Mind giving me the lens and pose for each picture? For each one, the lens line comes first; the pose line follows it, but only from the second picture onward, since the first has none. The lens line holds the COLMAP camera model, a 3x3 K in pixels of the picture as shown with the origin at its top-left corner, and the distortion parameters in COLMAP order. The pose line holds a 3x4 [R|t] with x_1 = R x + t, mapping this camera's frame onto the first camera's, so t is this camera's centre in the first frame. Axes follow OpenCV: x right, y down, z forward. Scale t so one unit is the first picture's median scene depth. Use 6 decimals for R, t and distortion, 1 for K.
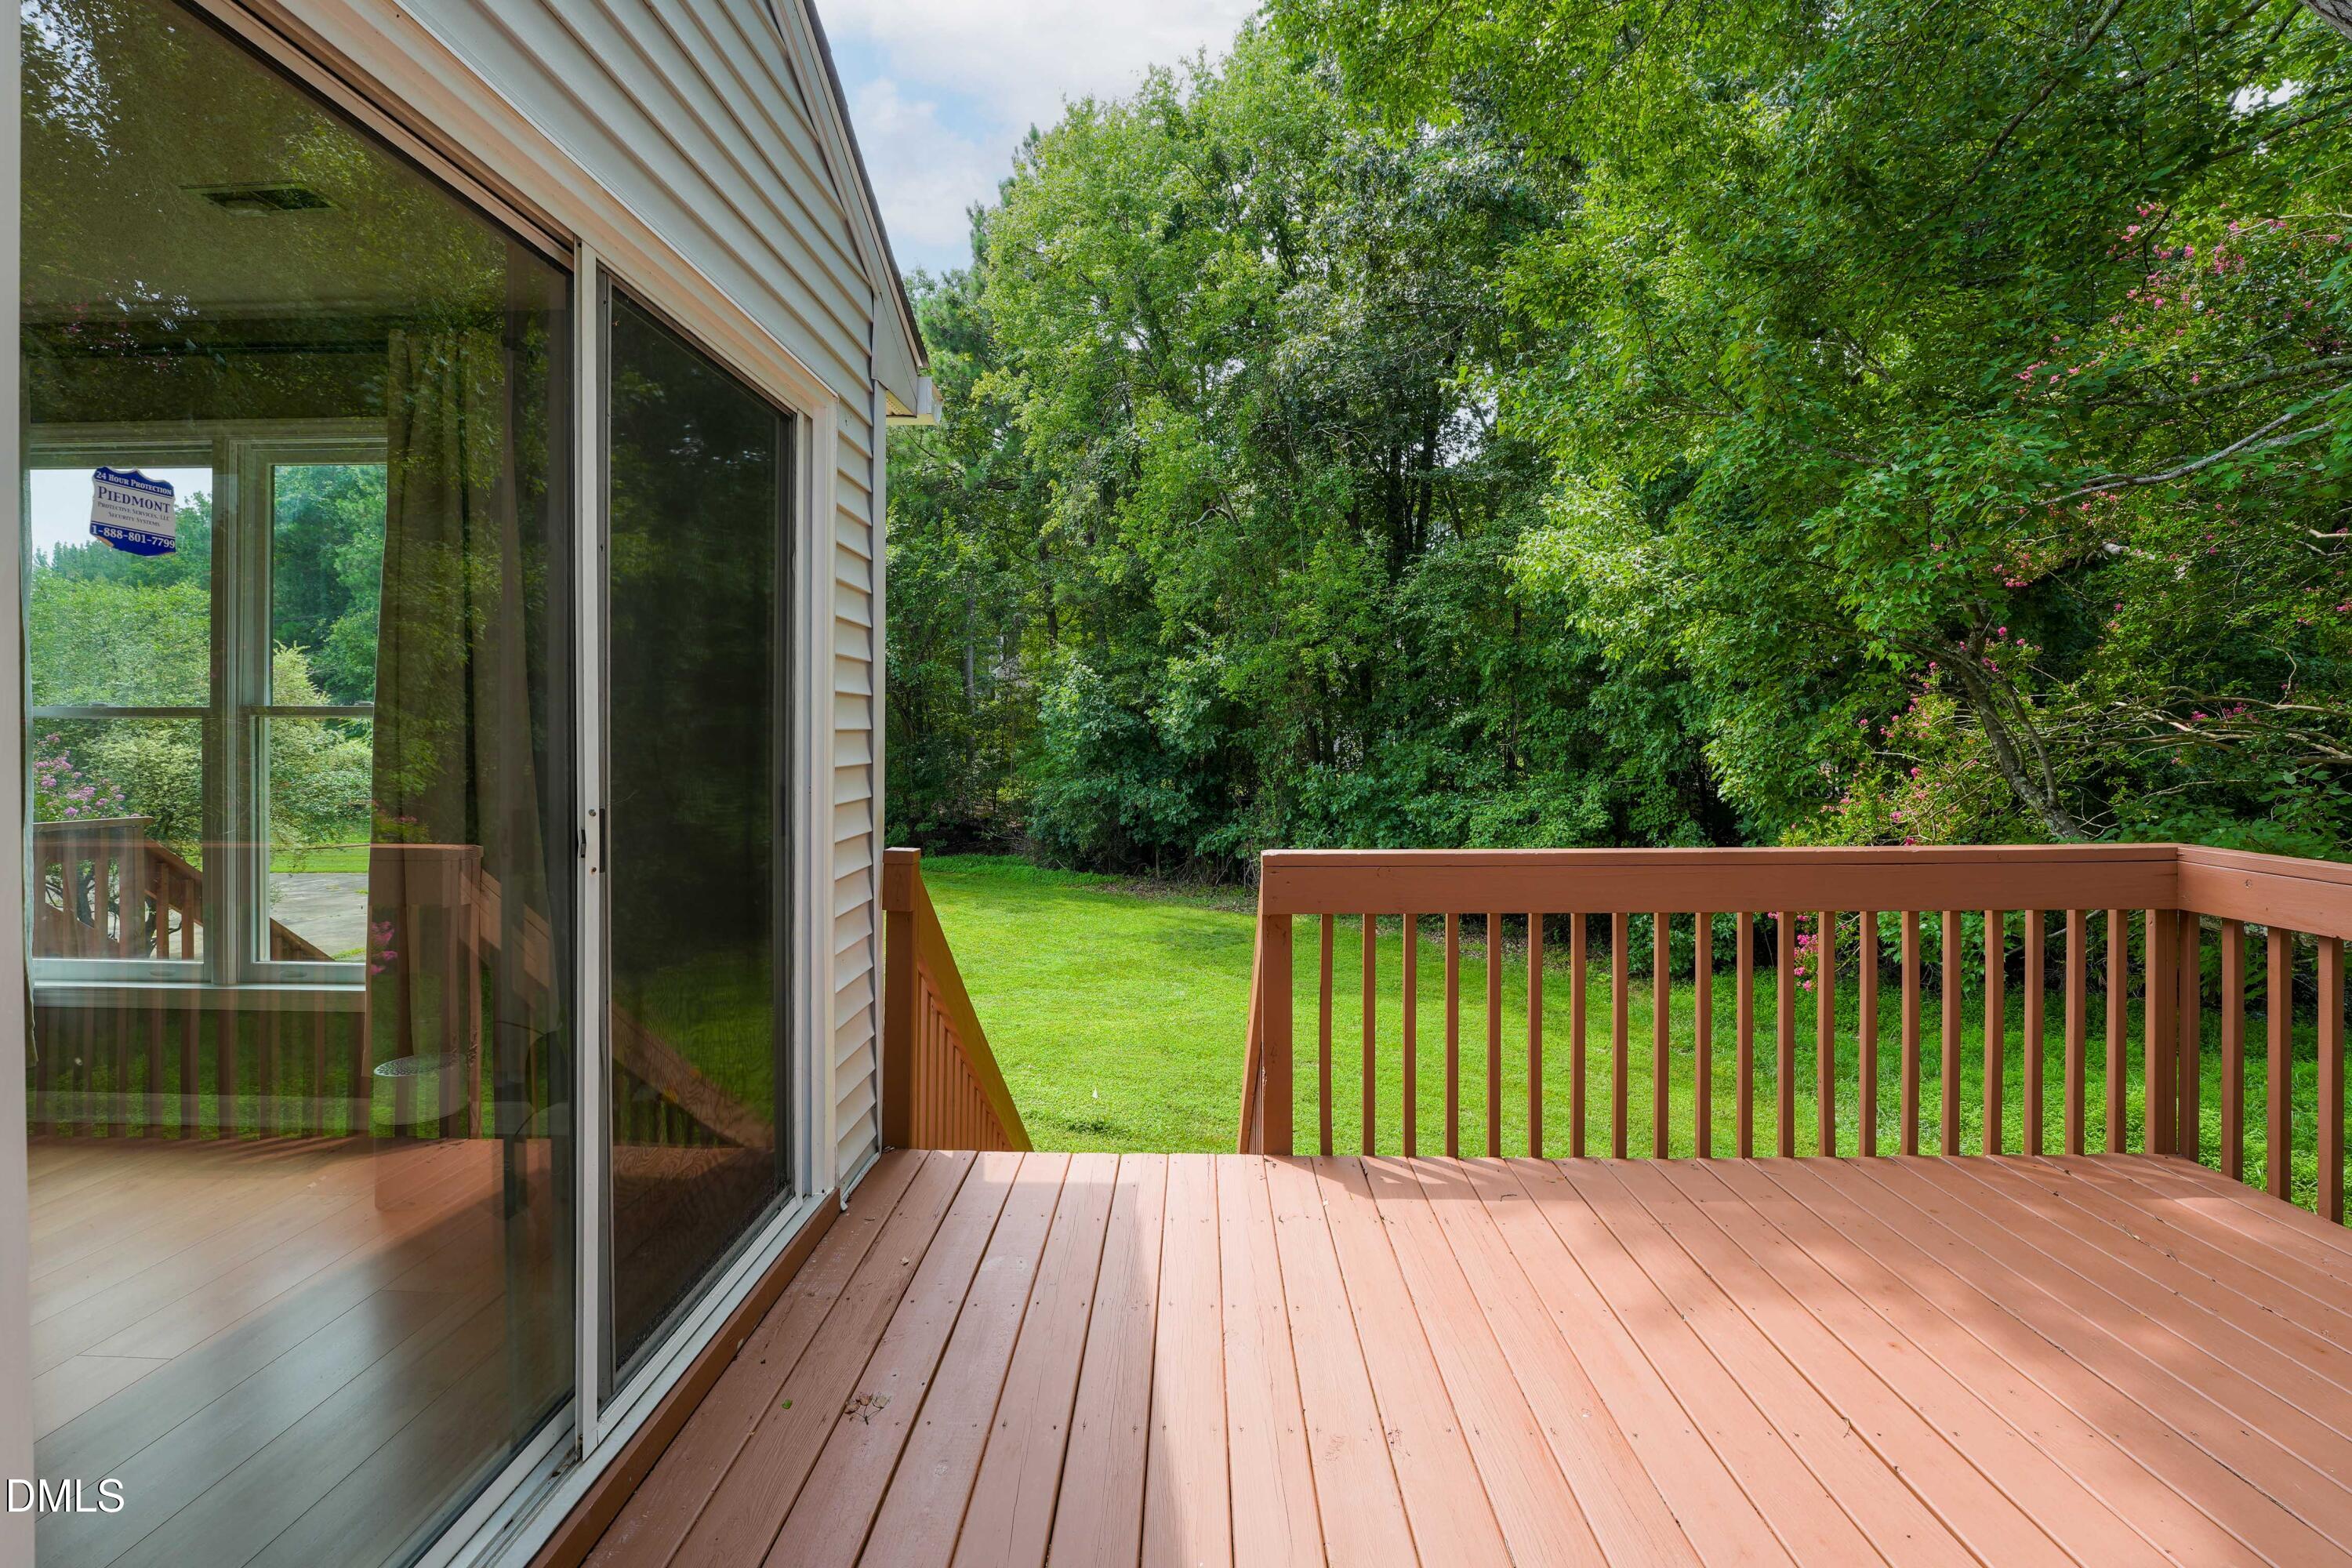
lens RADIAL K [[953.2, 0, 1159.3], [0, 953.2, 748.9], [0, 0, 1]] dist [-0.010444, 0.000145]
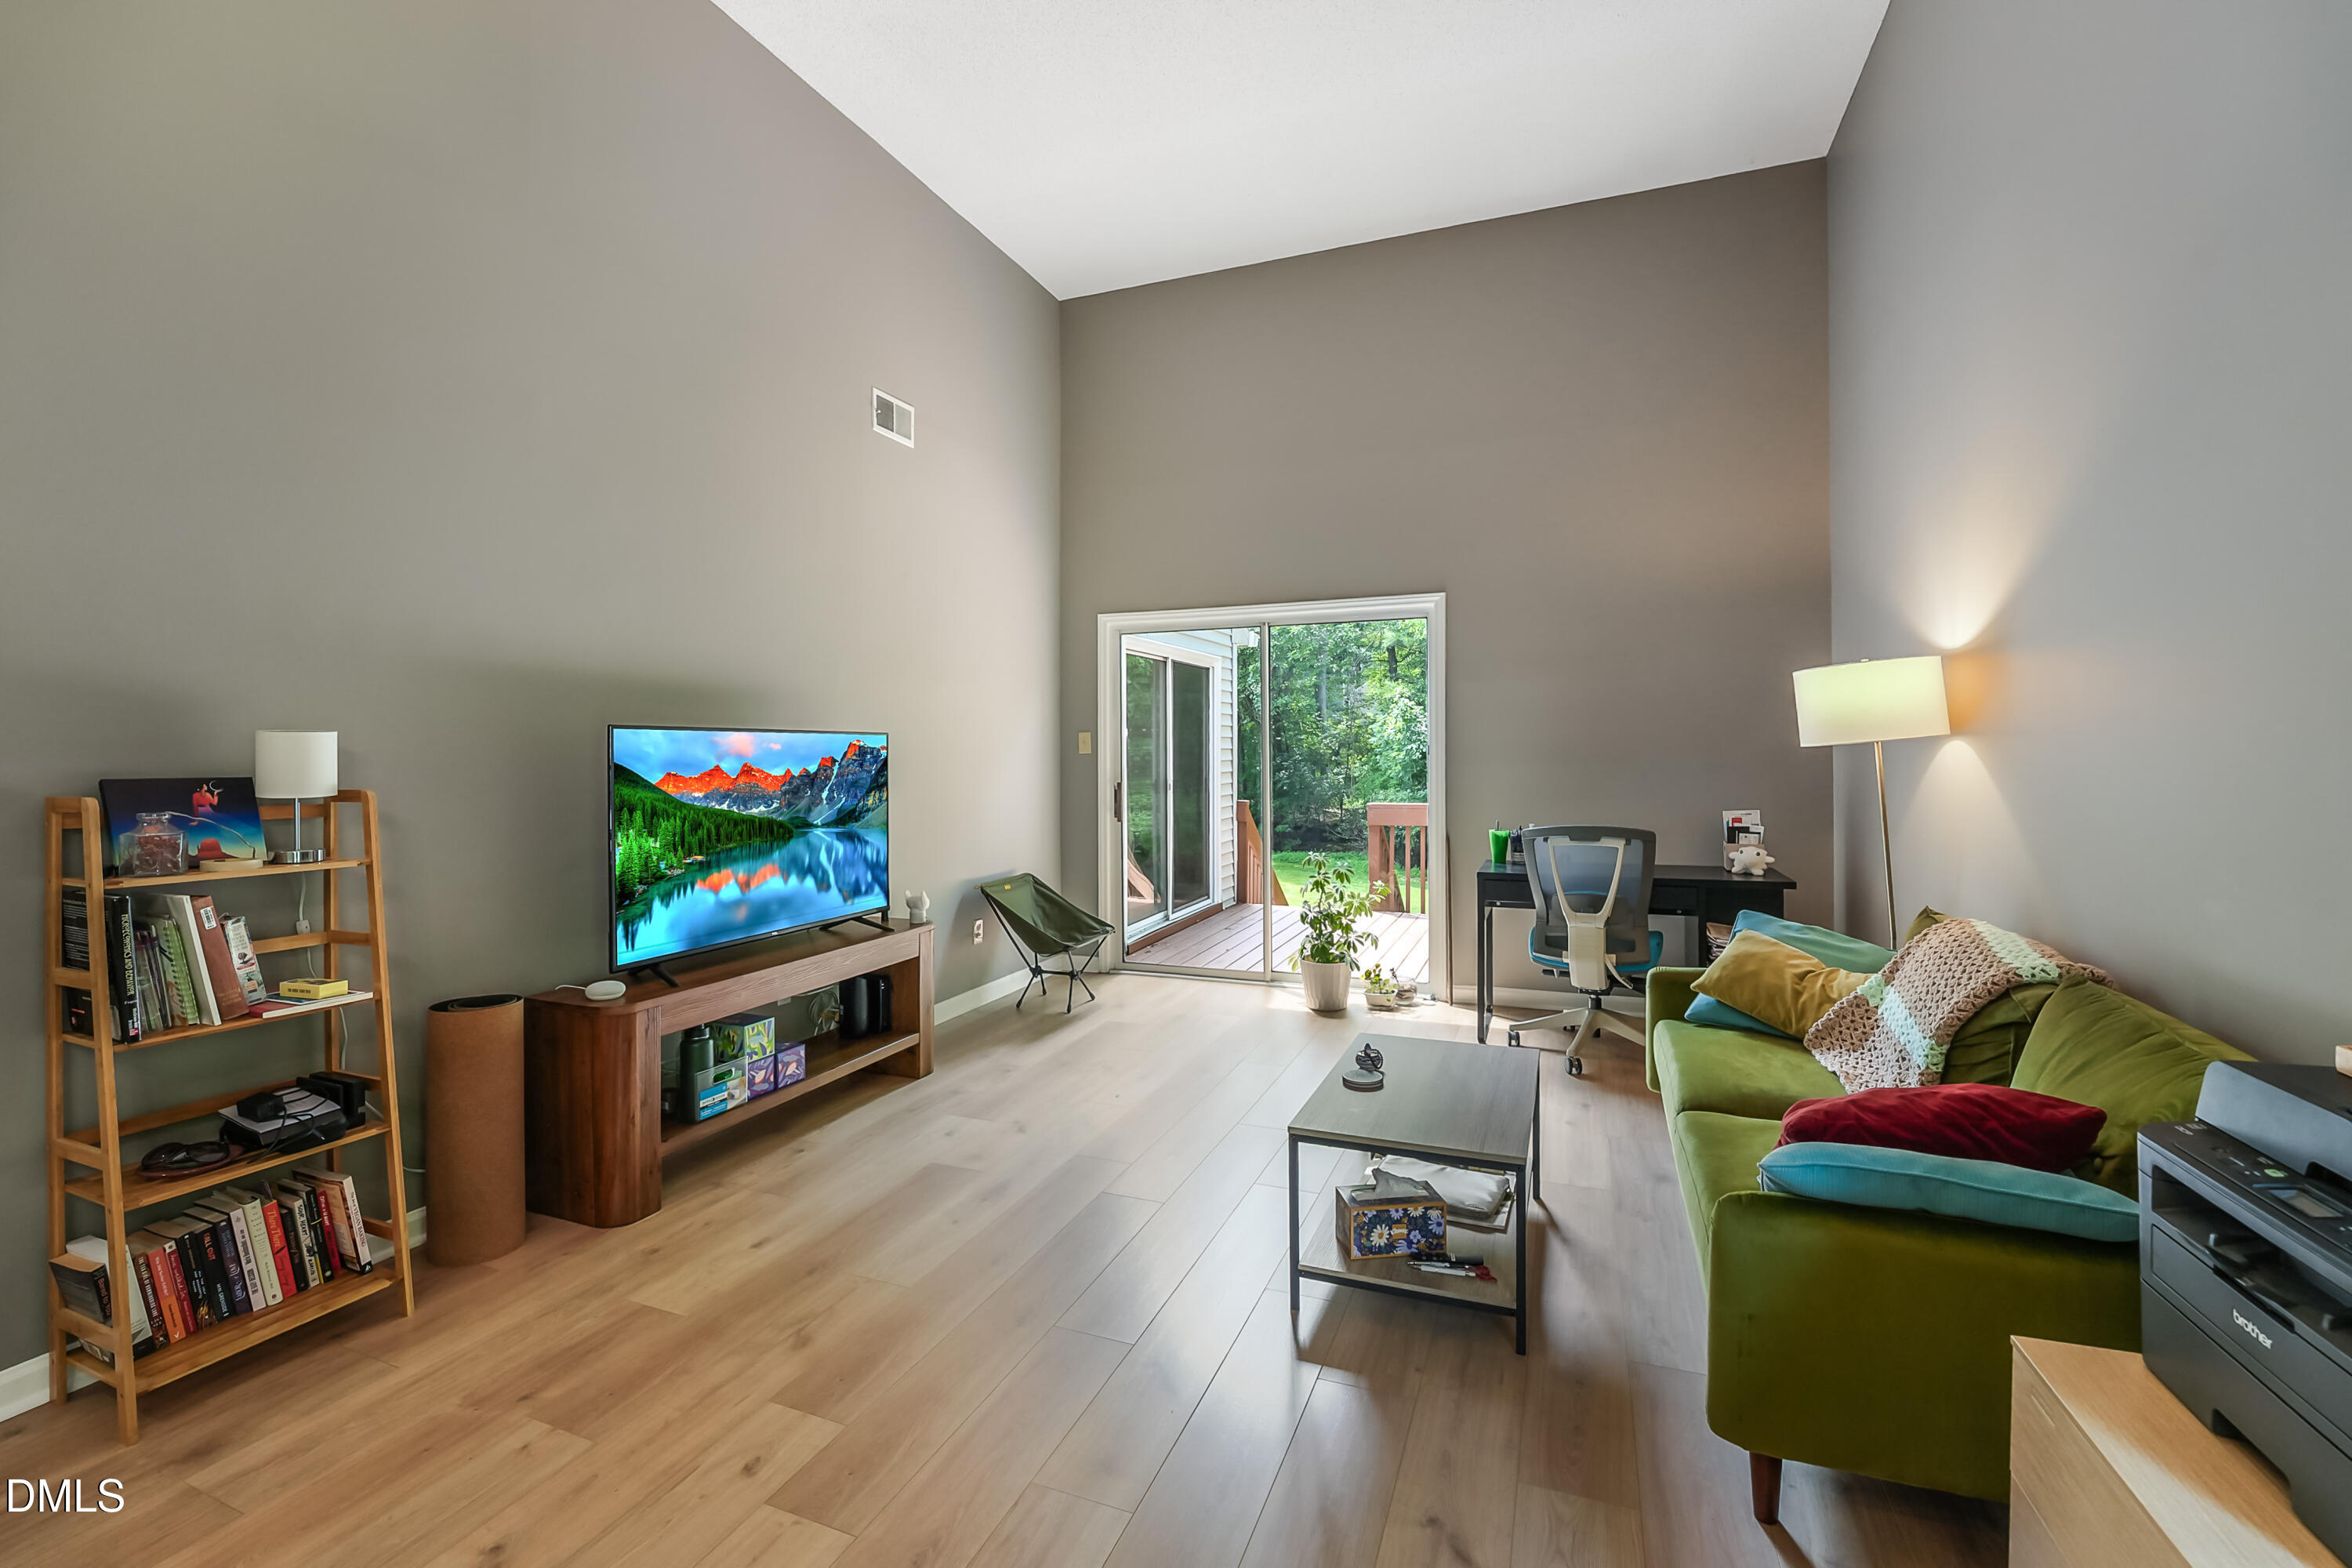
lens RADIAL K [[953.2, 0, 1159.3], [0, 953.2, 748.9], [0, 0, 1]] dist [-0.010444, 0.000145]
pose [[0.926622, 0.003597, -0.375977, 0.089300], [-0.009616, 0.999854, -0.014133, -0.001669], [0.375871, 0.016712, 0.926521, -0.273482]]
